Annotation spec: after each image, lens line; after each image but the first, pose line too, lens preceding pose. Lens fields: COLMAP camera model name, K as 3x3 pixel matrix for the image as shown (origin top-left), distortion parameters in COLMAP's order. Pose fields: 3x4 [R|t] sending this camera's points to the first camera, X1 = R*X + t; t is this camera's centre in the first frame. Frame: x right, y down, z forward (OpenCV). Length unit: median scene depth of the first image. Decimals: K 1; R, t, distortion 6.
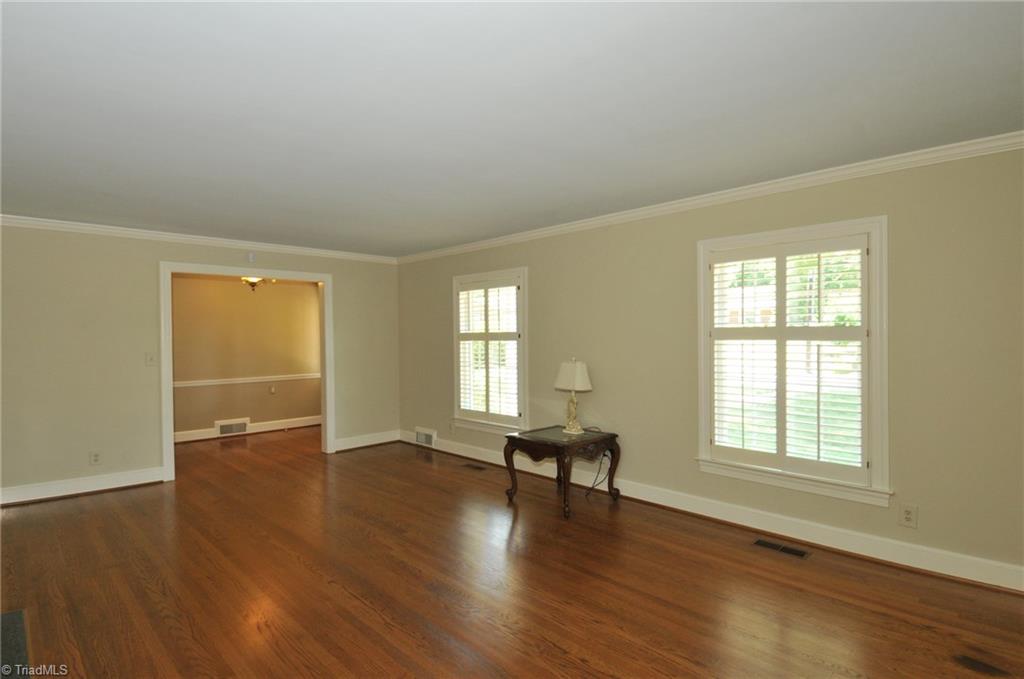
lens RADIAL K [[539.5, 0, 503.9], [0, 539.5, 342.5], [0, 0, 1]] dist [-0.000162, -0.003866]
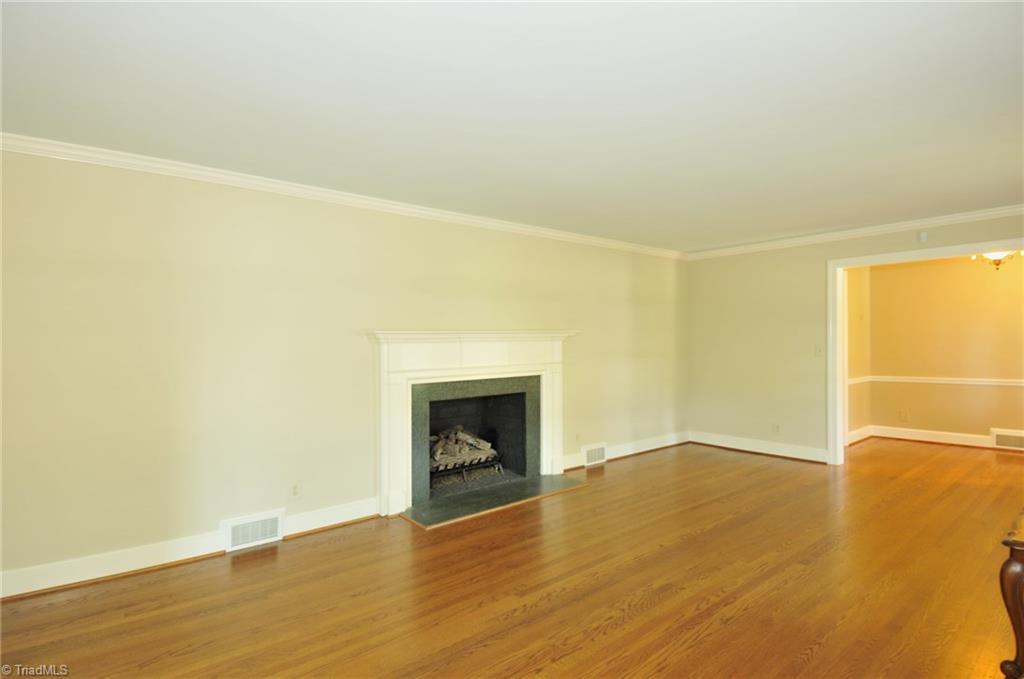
lens RADIAL K [[539.5, 0, 531.1], [0, 539.5, 338.7], [0, 0, 1]] dist [-0.000162, -0.003866]
pose [[-0.056984, 0.000894, -0.998375, 0.408689], [0.005065, 0.999987, 0.000607, 0.002103], [0.998362, -0.005022, -0.056987, 0.389532]]
